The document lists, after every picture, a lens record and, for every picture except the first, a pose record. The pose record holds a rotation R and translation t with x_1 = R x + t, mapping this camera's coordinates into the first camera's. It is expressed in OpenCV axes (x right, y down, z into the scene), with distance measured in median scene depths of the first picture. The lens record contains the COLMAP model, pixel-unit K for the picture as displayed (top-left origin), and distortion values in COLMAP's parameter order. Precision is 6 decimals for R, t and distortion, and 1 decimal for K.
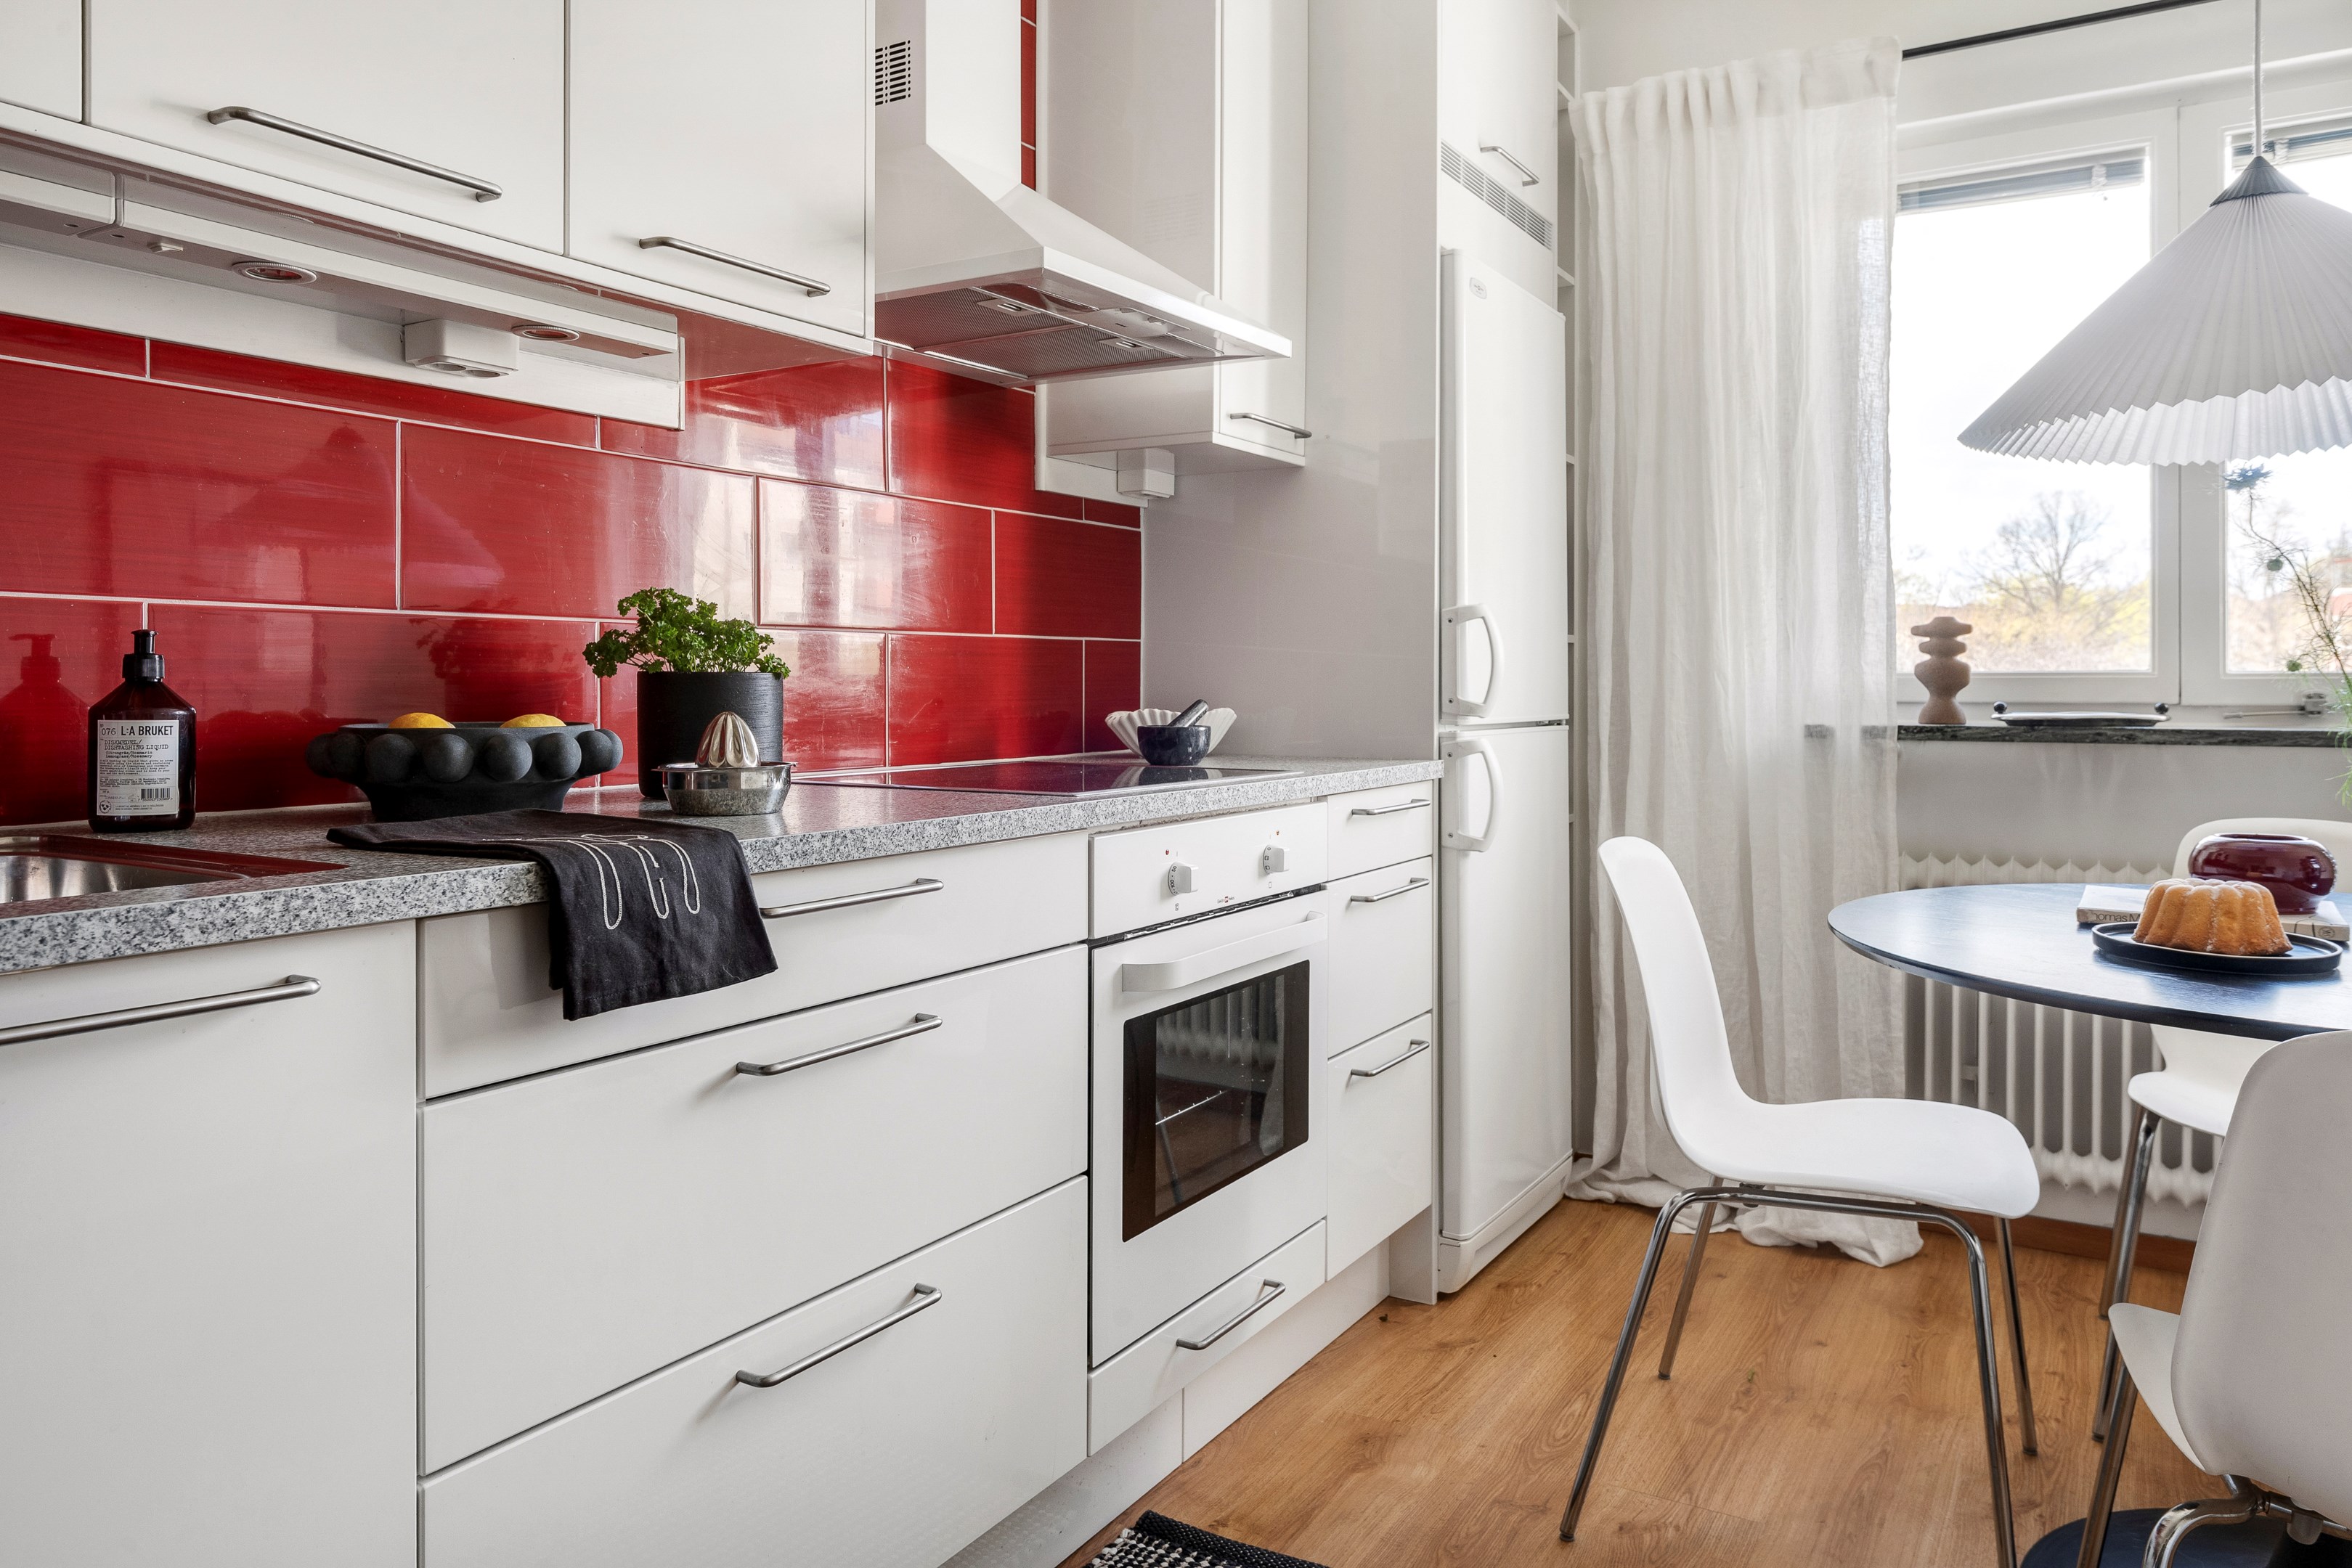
lens RADIAL K [[1573.4, 0, 1199.6], [0, 1573.4, 707.5], [0, 0, 1]] dist [0.000391, -0.002650]
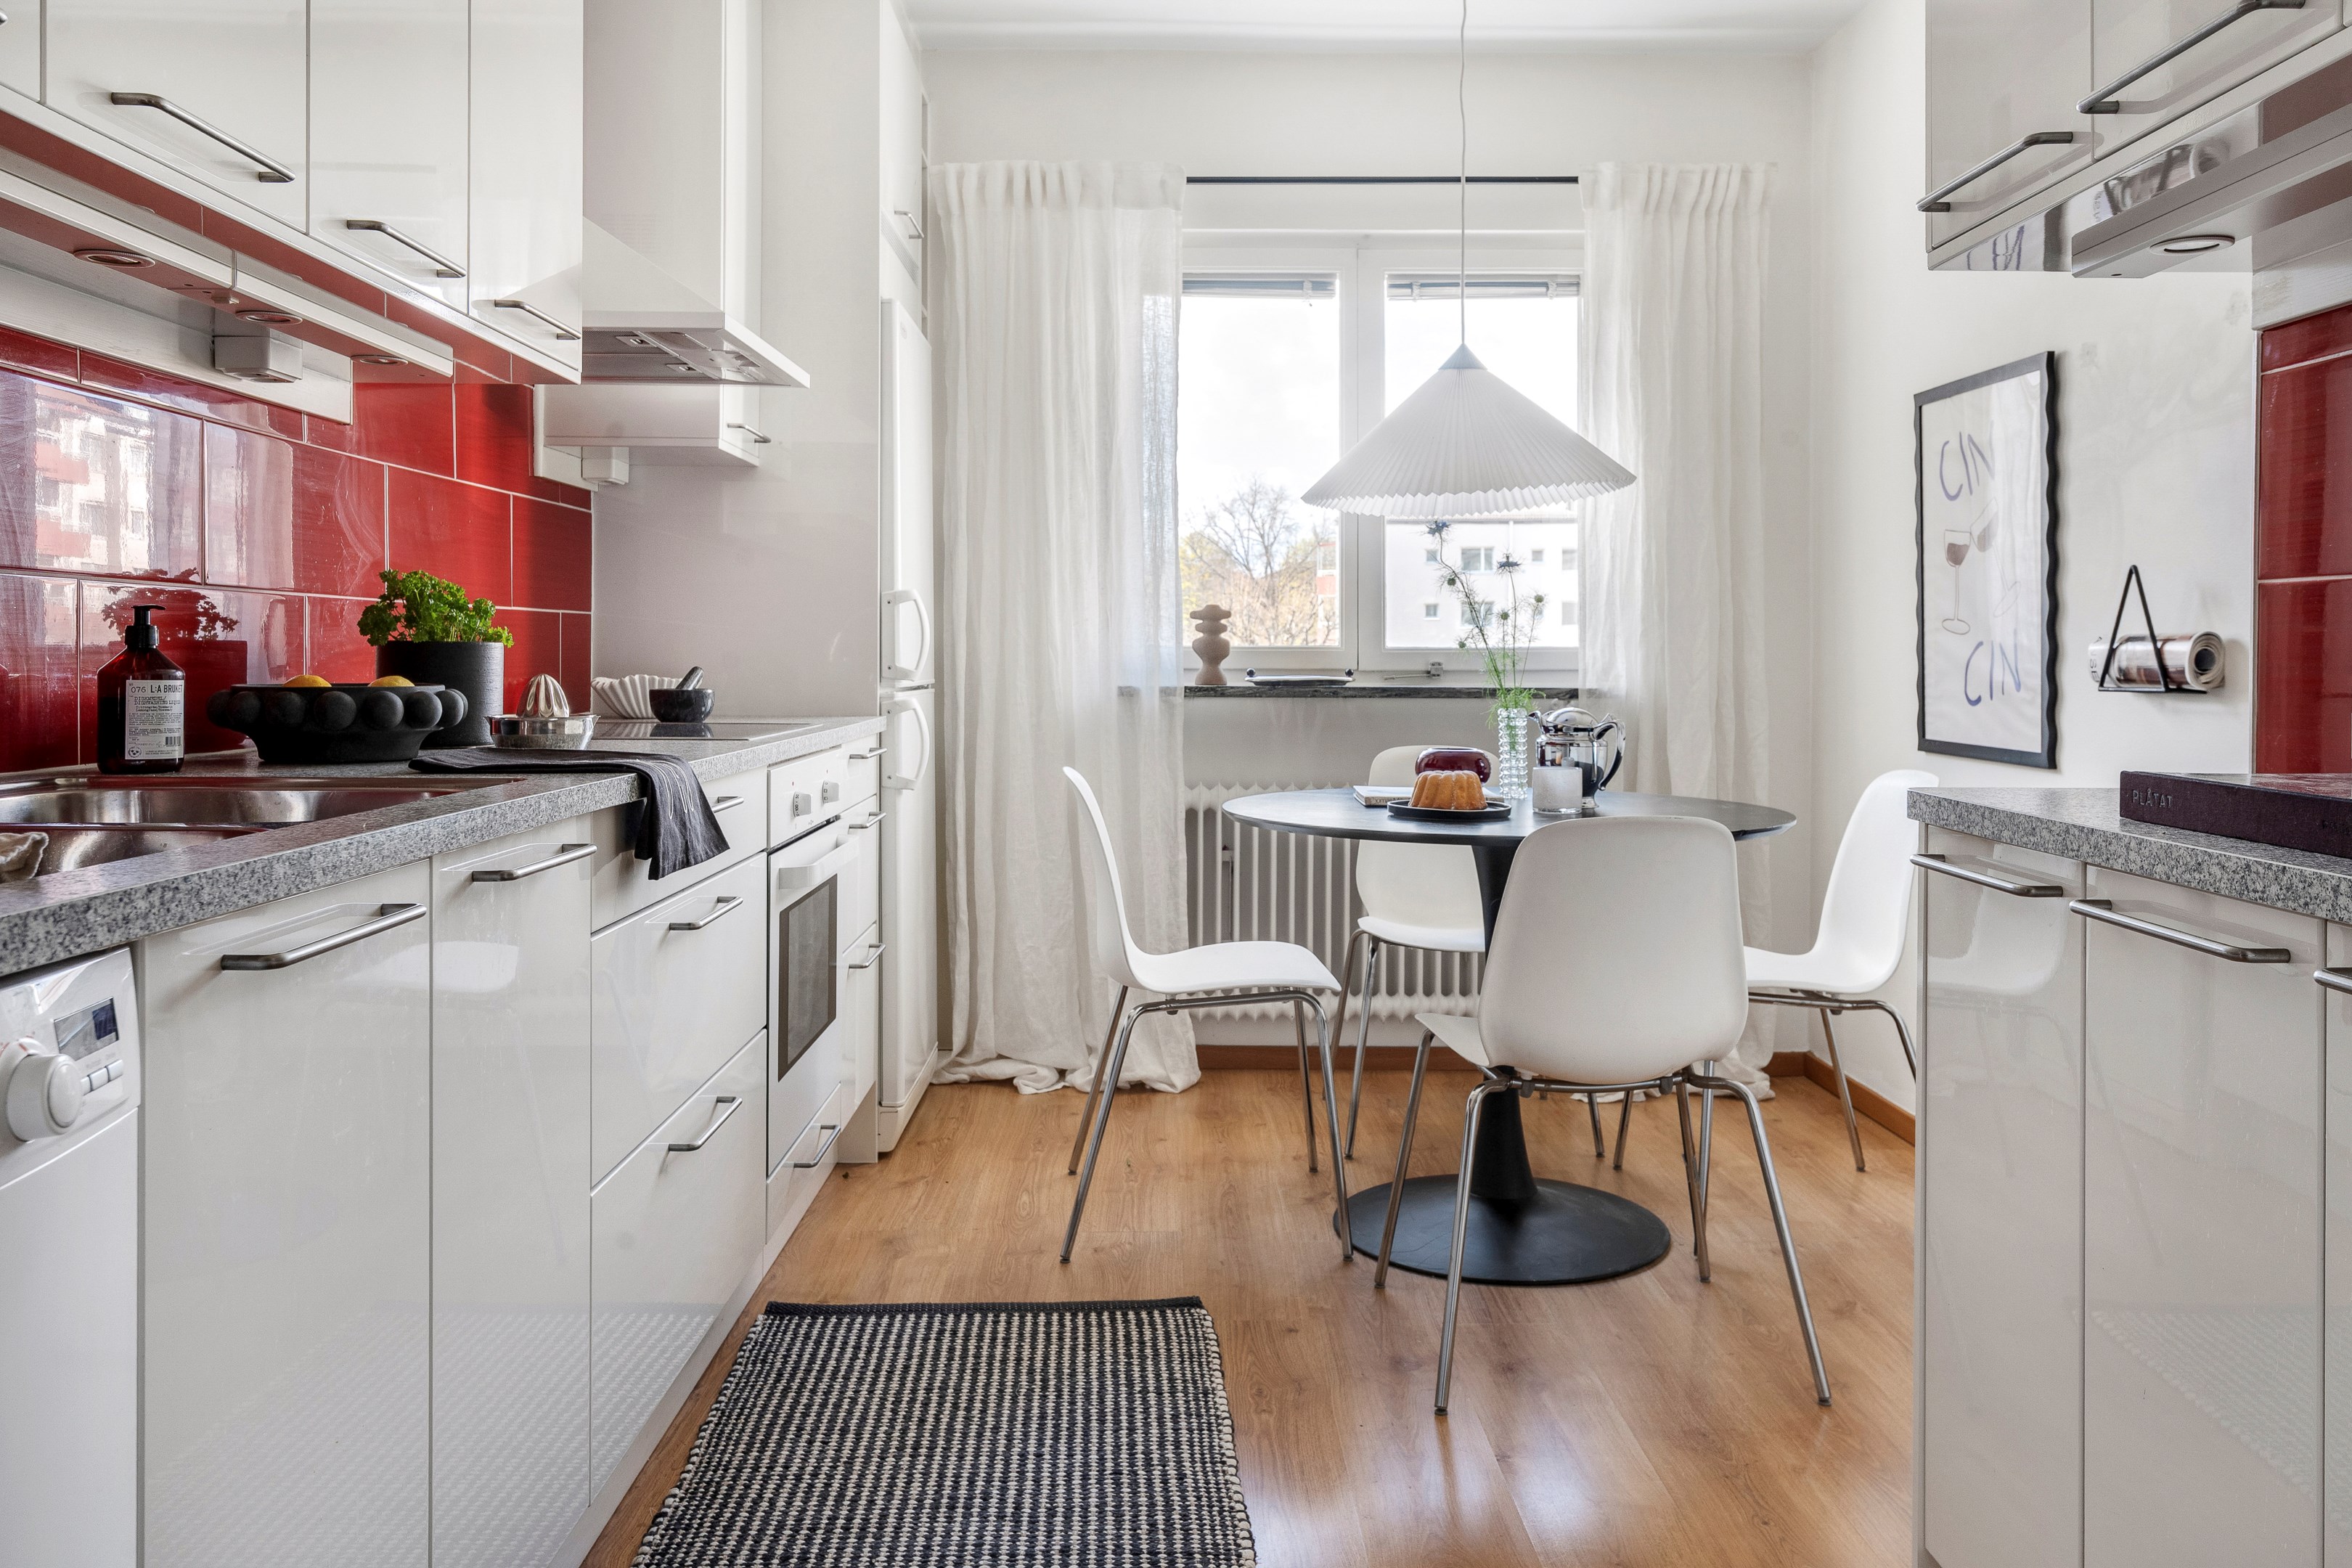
lens RADIAL K [[1723.7, 0, 1191.8], [0, 1723.7, 705.7], [0, 0, 1]] dist [0.004431, -0.008910]
pose [[0.852924, -0.012435, 0.521887, -0.312459], [0.004718, 0.999859, 0.016113, 0.004513], [-0.522014, -0.011281, 0.852862, -0.246009]]
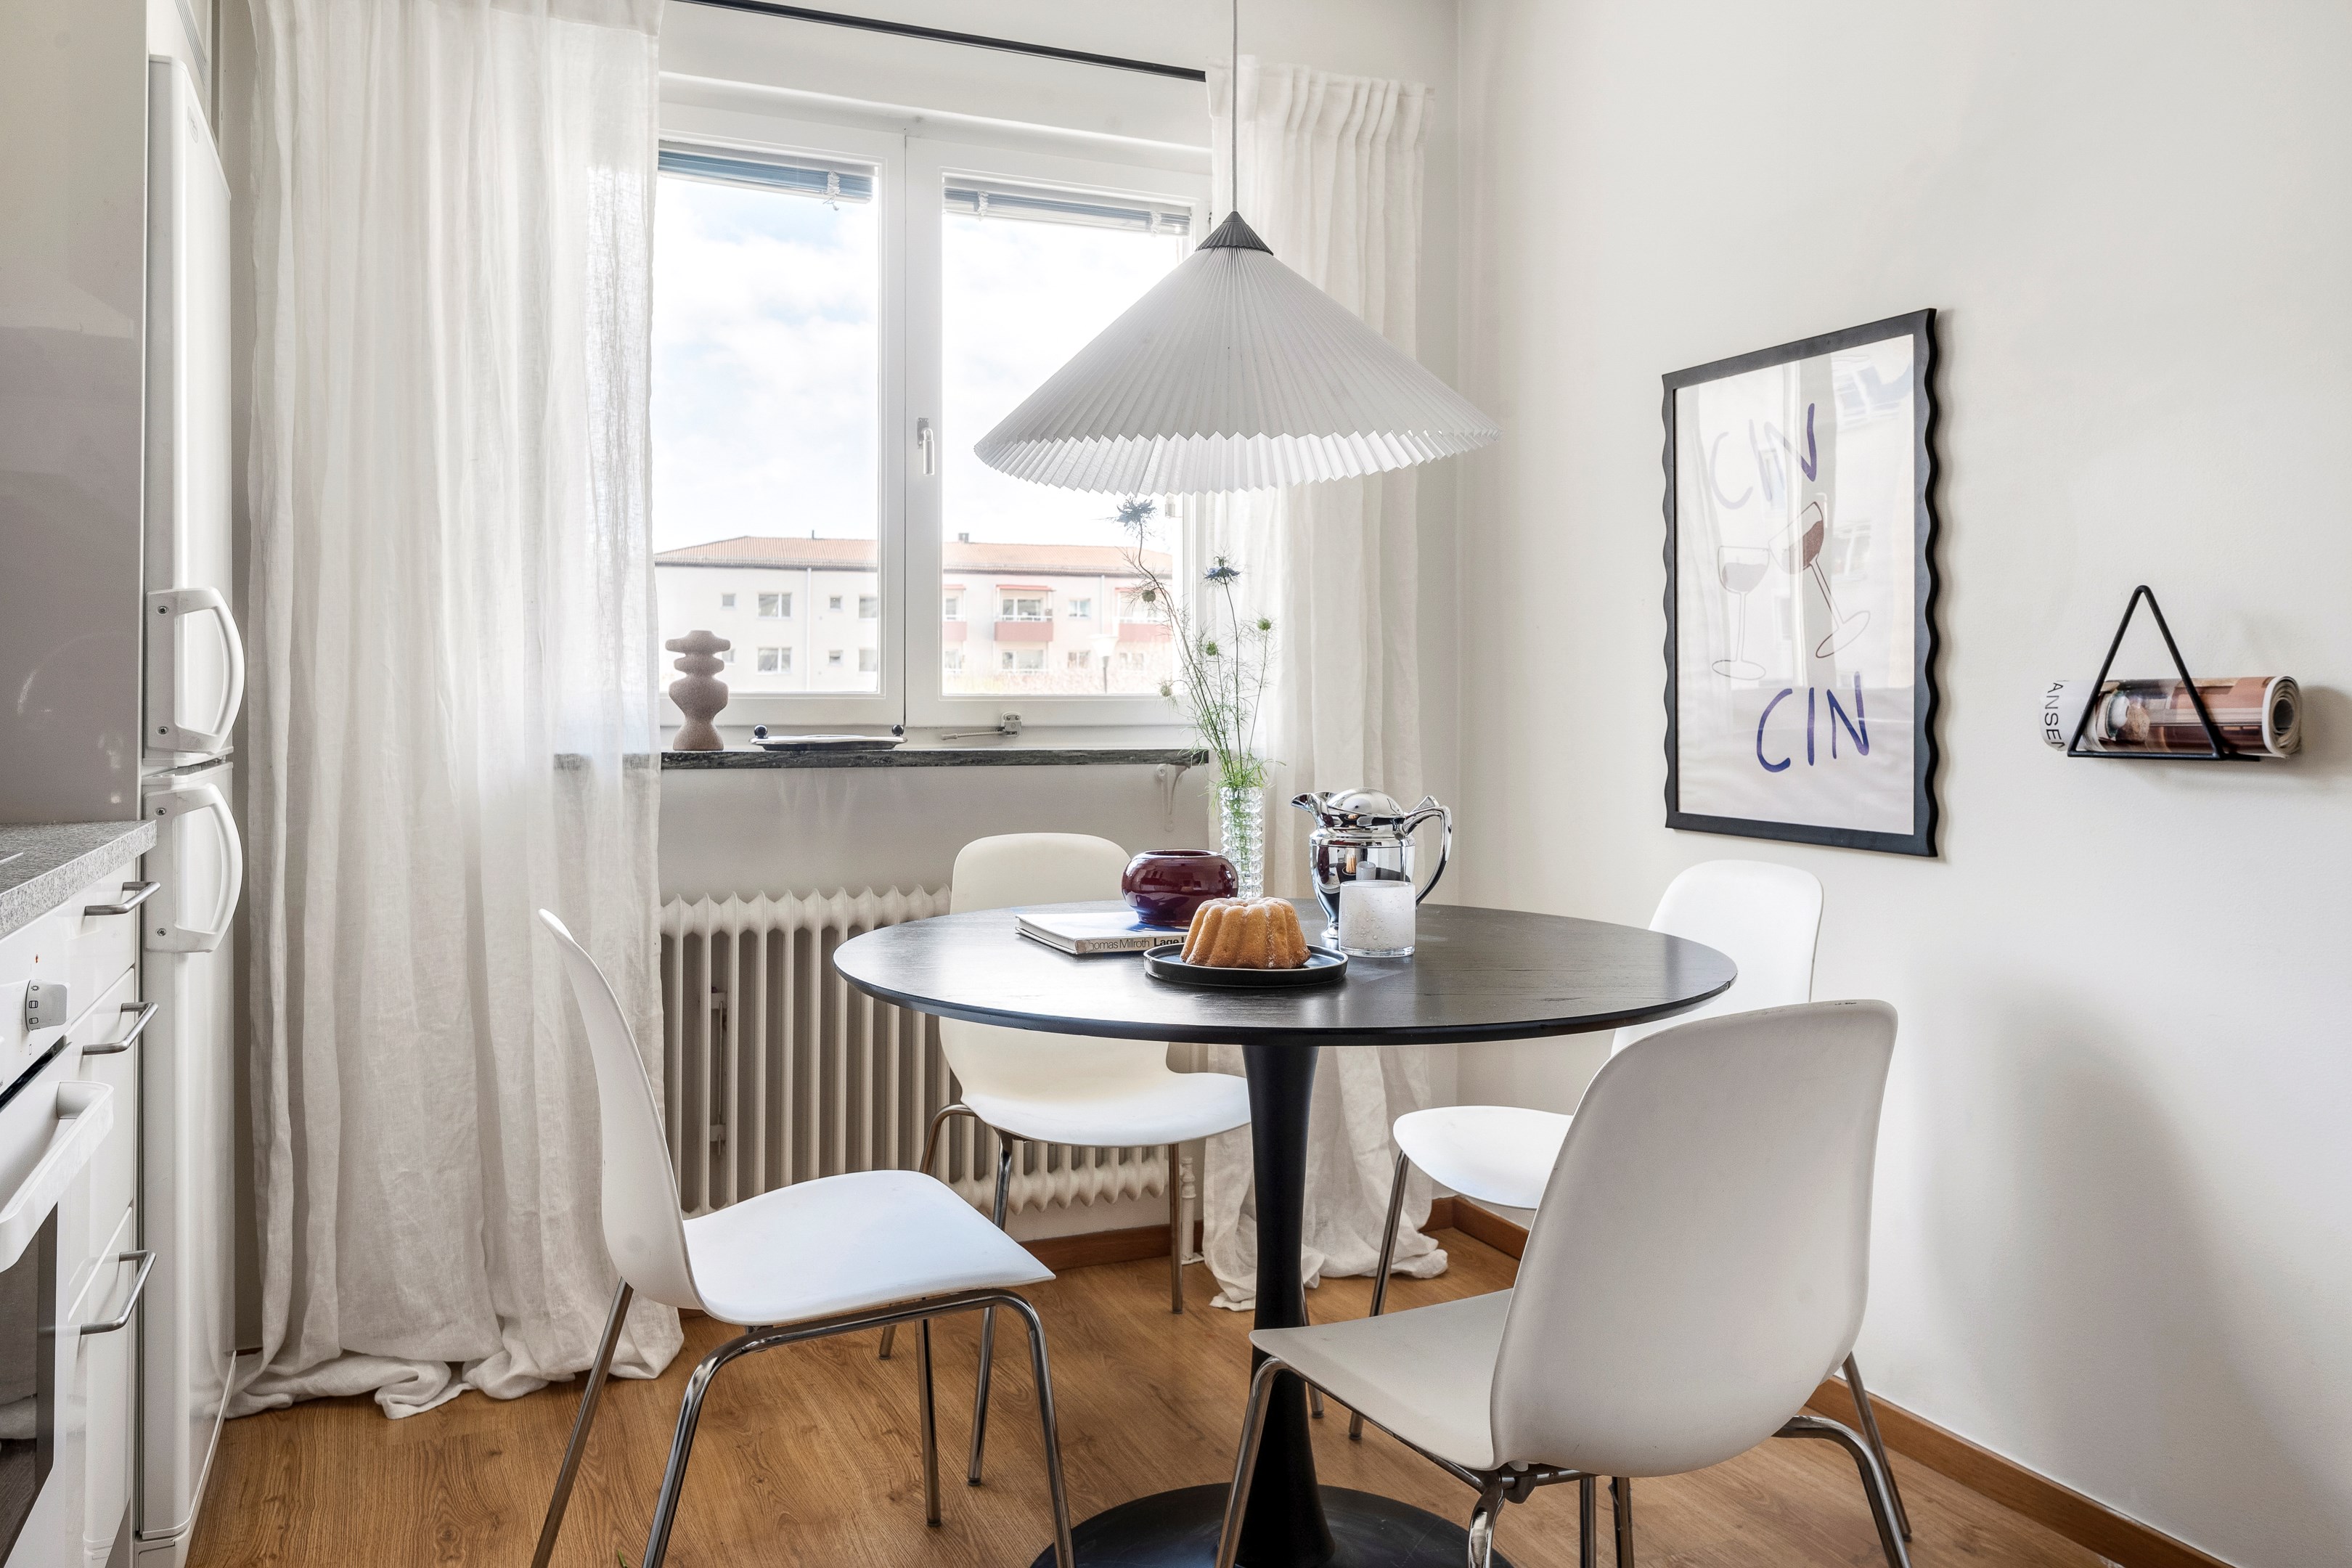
lens RADIAL K [[1723.7, 0, 1191.8], [0, 1723.7, 705.7], [0, 0, 1]] dist [0.004431, -0.008910]
pose [[0.585353, 0.001033, 0.810778, -0.163561], [0.009020, 0.999929, -0.007785, -0.004680], [-0.810728, 0.011870, 0.585302, 0.198846]]
